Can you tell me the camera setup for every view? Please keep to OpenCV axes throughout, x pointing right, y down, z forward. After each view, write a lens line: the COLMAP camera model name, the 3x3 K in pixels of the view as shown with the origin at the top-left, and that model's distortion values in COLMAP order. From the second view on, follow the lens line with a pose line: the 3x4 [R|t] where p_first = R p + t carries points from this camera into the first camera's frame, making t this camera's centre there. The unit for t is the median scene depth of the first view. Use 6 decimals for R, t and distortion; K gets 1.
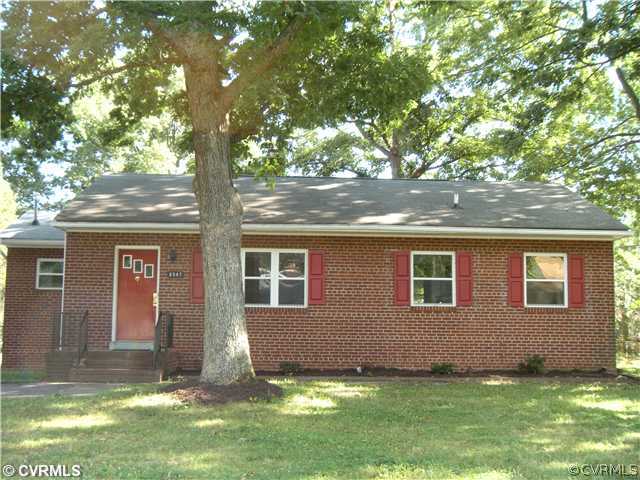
lens RADIAL K [[628.5, 0, 320.0], [0, 628.5, 240.0], [0, 0, 1]] dist [-0.258653, 0.282016]
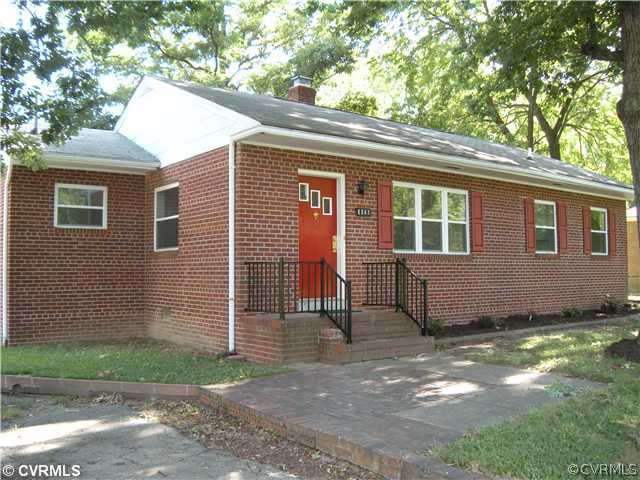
lens RADIAL K [[628.5, 0, 320.0], [0, 628.5, 240.0], [0, 0, 1]] dist [-0.258653, 0.282016]
pose [[0.824211, 0.009216, 0.566208, -0.694782], [-0.066761, 0.994476, 0.080996, 0.029895], [-0.562334, -0.104558, 0.820273, 0.394648]]
